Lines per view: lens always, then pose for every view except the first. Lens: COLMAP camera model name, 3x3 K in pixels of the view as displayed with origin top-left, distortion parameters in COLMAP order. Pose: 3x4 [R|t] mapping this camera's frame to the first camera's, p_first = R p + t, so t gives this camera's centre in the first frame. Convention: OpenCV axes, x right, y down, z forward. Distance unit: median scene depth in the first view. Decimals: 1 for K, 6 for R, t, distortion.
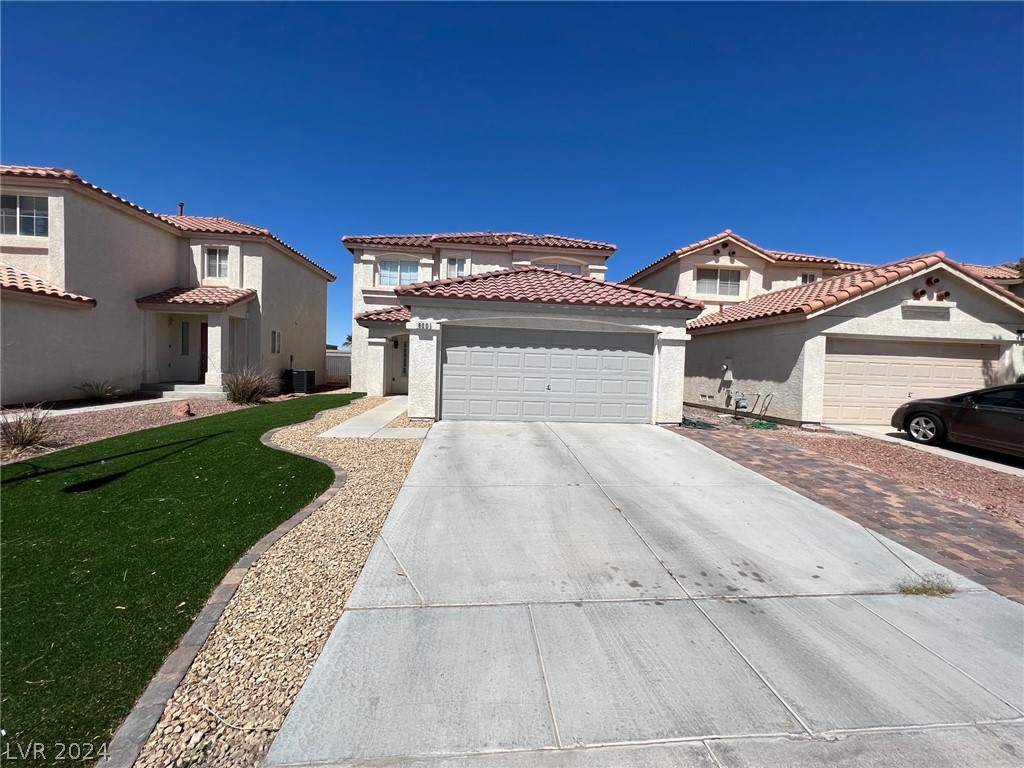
lens RADIAL K [[410.1, 0, 515.8], [0, 410.1, 381.0], [0, 0, 1]] dist [0.001049, 0.000406]
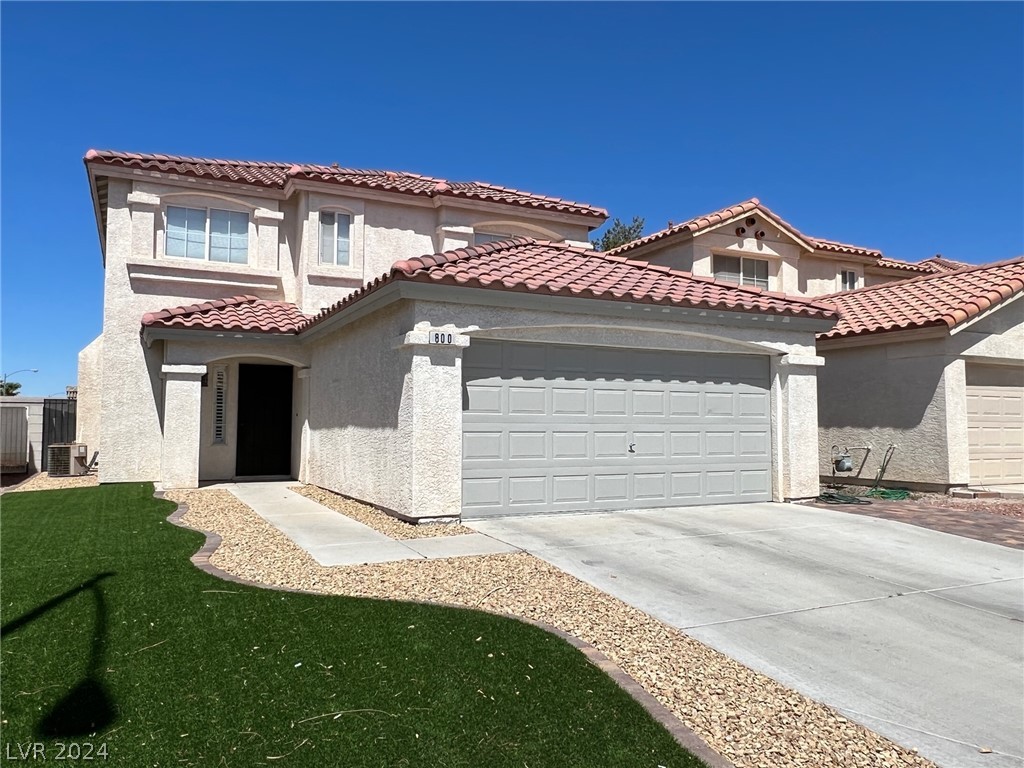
lens RADIAL K [[761.3, 0, 512.0], [0, 761.3, 384.0], [0, 0, 1]] dist [0.004045, -0.001792]
pose [[0.935582, -0.009756, 0.352974, -0.288524], [0.039459, 0.996246, -0.077052, 0.001021], [-0.350898, 0.086016, 0.932455, 0.039529]]
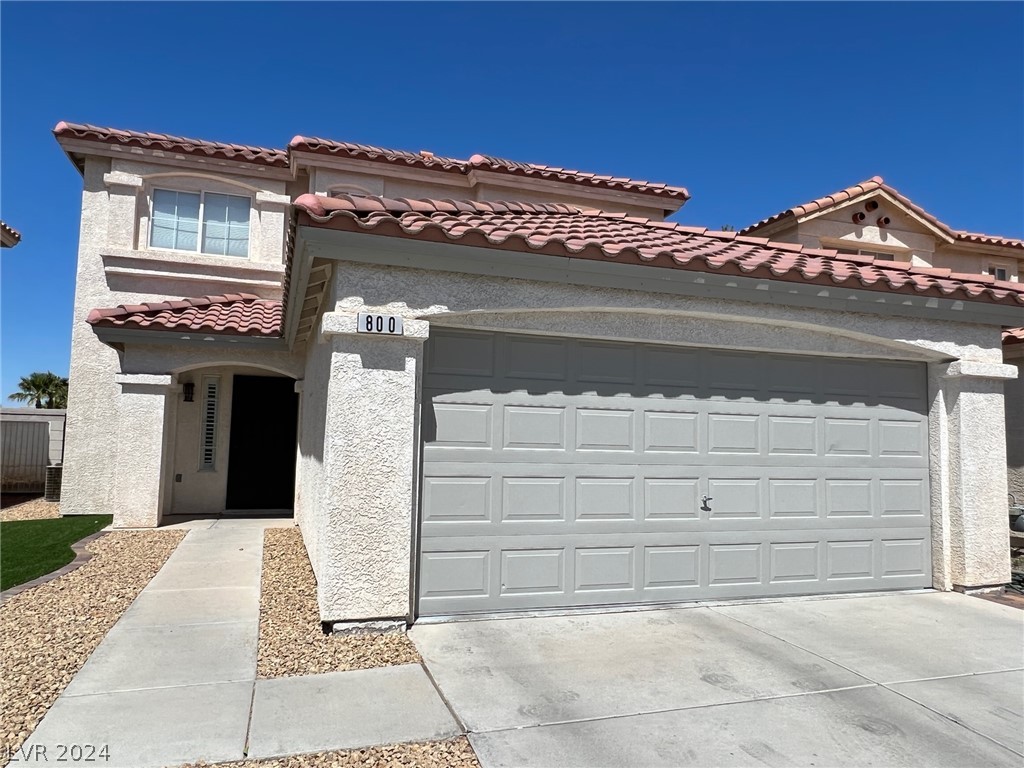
lens RADIAL K [[714.5, 0, 510.4], [0, 714.5, 387.0], [0, 0, 1]] dist [-0.000705, -0.000435]
pose [[0.975653, 0.006331, 0.219230, -0.147160], [0.017024, 0.994381, -0.104481, -0.015770], [-0.218660, 0.105670, 0.970063, 0.263969]]
